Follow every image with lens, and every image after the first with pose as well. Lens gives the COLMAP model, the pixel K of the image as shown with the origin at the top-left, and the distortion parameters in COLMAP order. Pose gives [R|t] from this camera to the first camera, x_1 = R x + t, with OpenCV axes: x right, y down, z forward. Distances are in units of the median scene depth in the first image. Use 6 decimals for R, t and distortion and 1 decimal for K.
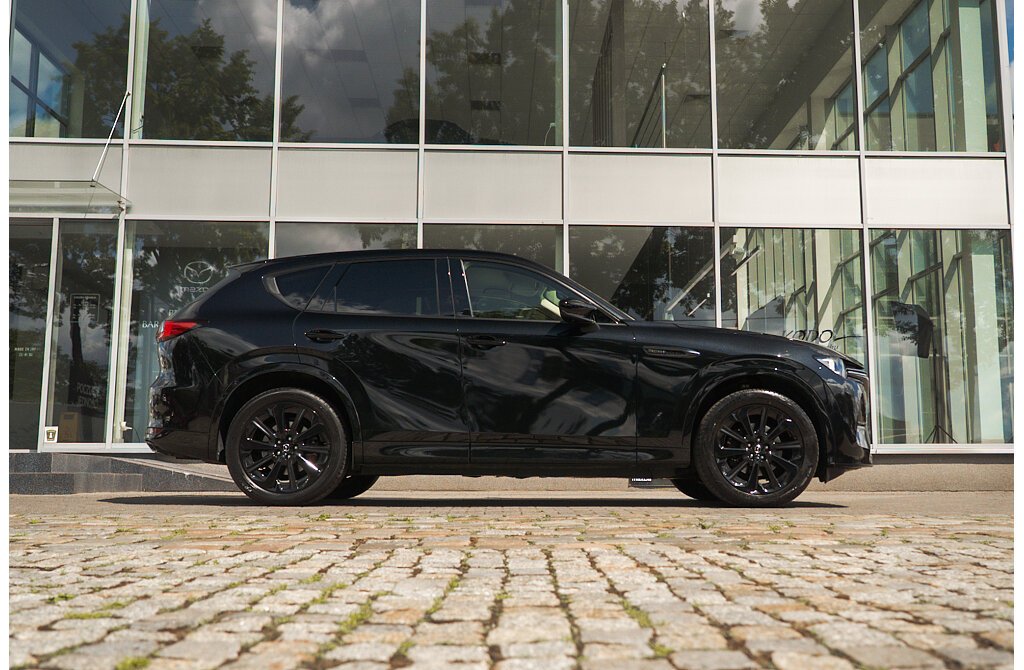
lens RADIAL K [[1079.4, 0, 551.6], [0, 1079.4, 327.5], [0, 0, 1]] dist [0.007979, 0.003828]
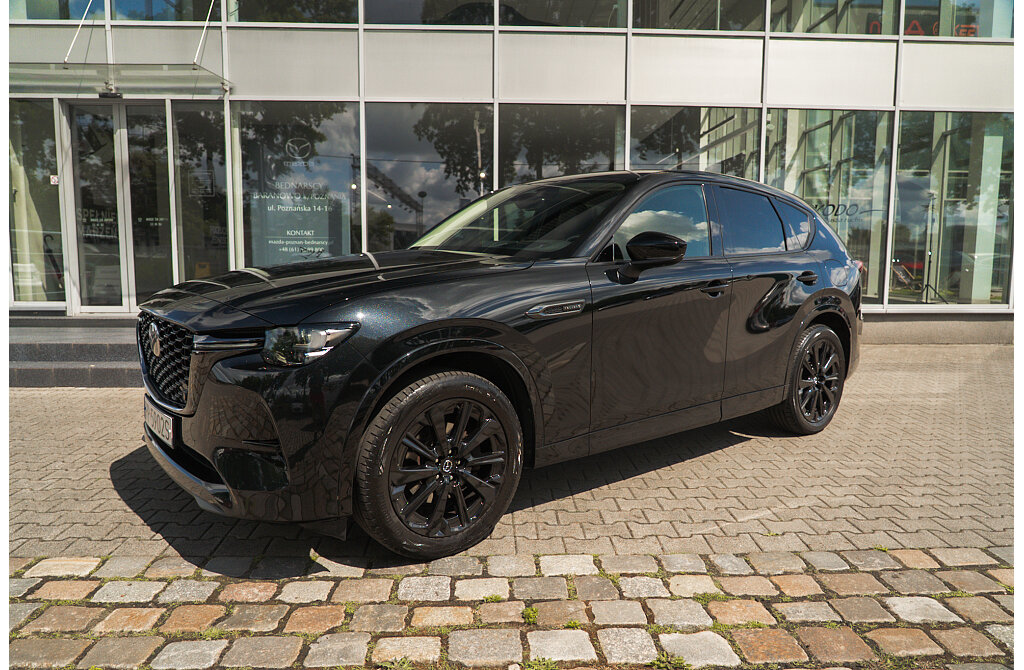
lens RADIAL K [[682.6, 0, 512.0], [0, 682.6, 335.0], [0, 0, 1]] dist [-0.027133, 0.006765]
pose [[0.999847, 0.008291, -0.015382, -0.089368], [-0.004109, 0.967134, 0.254232, -0.042927], [0.016985, -0.254130, 0.967021, 0.262473]]
